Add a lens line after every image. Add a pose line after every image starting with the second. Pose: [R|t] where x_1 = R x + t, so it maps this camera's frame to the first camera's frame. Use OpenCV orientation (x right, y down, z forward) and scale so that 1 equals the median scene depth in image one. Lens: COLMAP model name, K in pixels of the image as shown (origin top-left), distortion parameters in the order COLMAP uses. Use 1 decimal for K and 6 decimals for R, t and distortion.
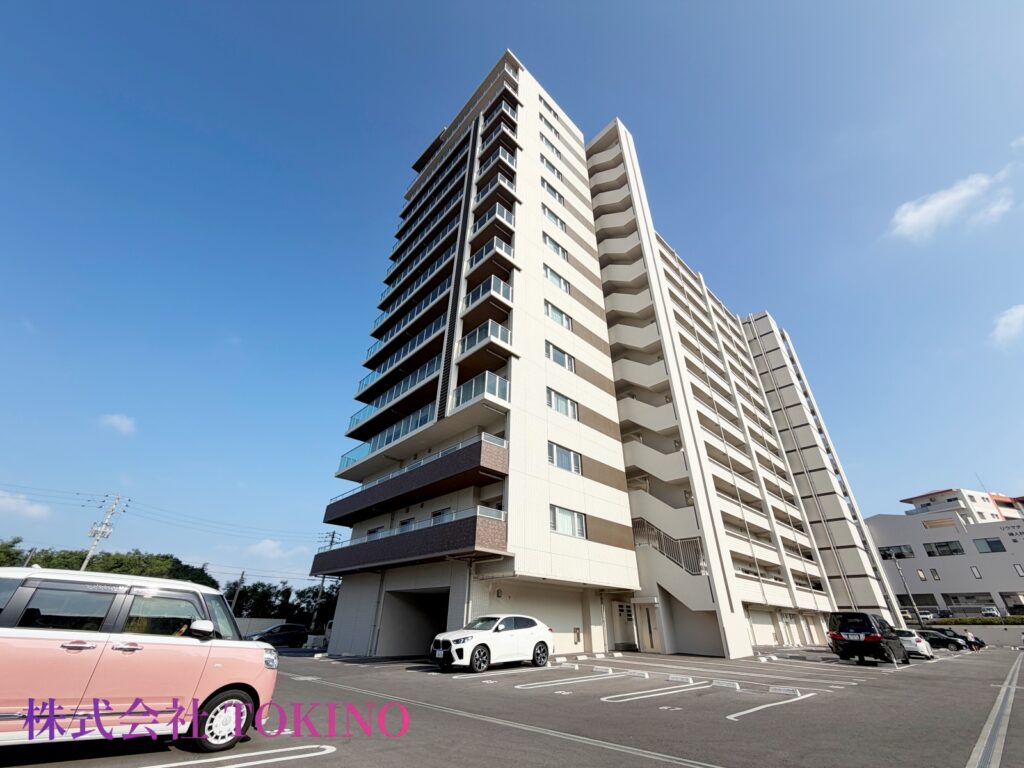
lens RADIAL K [[405.8, 0, 504.7], [0, 405.8, 382.8], [0, 0, 1]] dist [0.010761, 0.000053]
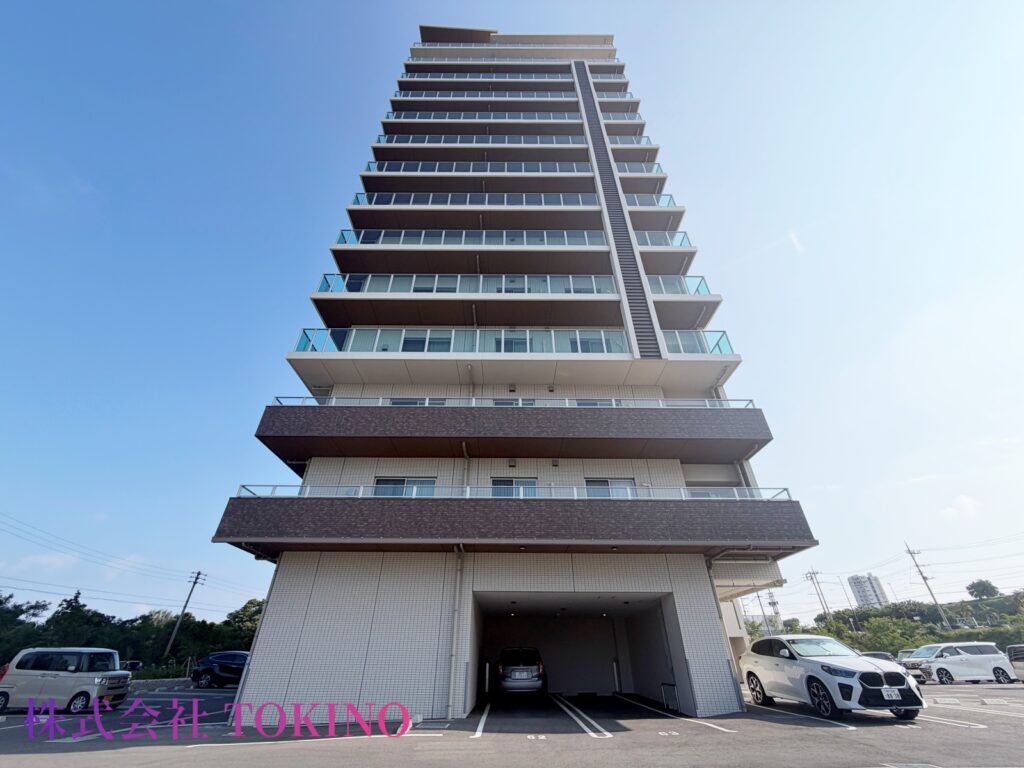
lens RADIAL K [[405.8, 0, 504.7], [0, 405.8, 382.8], [0, 0, 1]] dist [0.010761, 0.000053]
pose [[0.685679, 0.384182, 0.618262, -0.511363], [-0.350324, 0.918706, -0.182351, 0.236297], [-0.638057, -0.091558, 0.764526, 0.406345]]
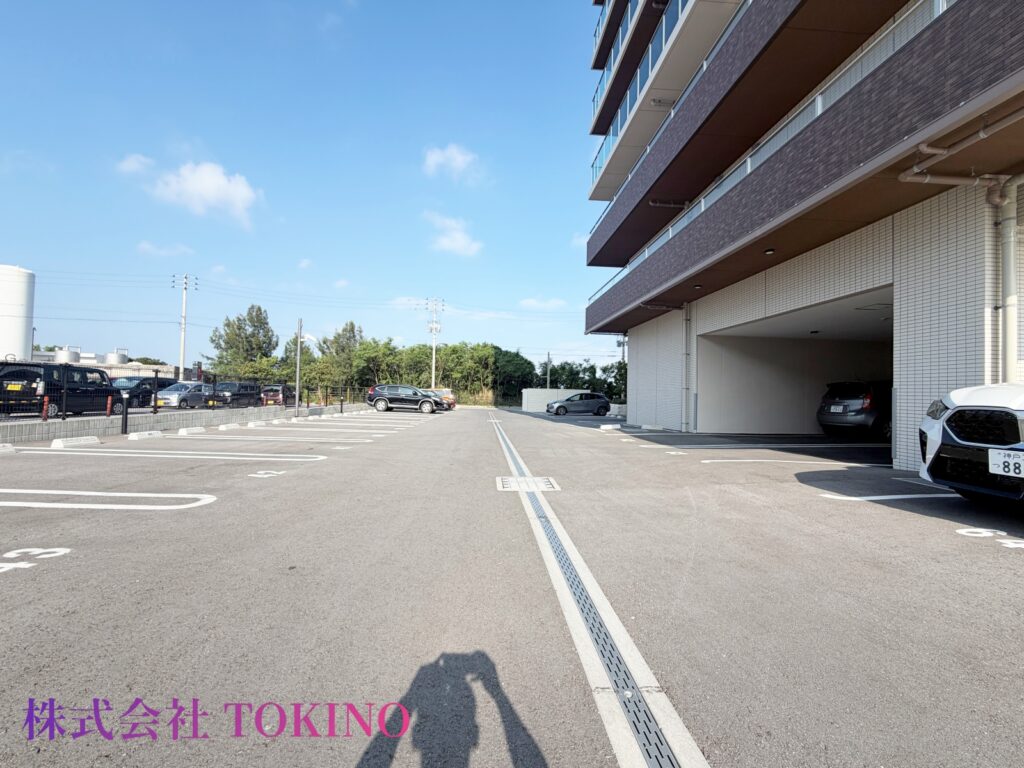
lens RADIAL K [[405.8, 0, 504.7], [0, 405.8, 382.8], [0, 0, 1]] dist [0.010761, 0.000053]
pose [[0.767269, -0.024536, -0.640855, -0.098282], [0.325105, 0.876238, 0.355688, 0.199536], [0.552815, -0.481254, 0.680287, 0.312070]]
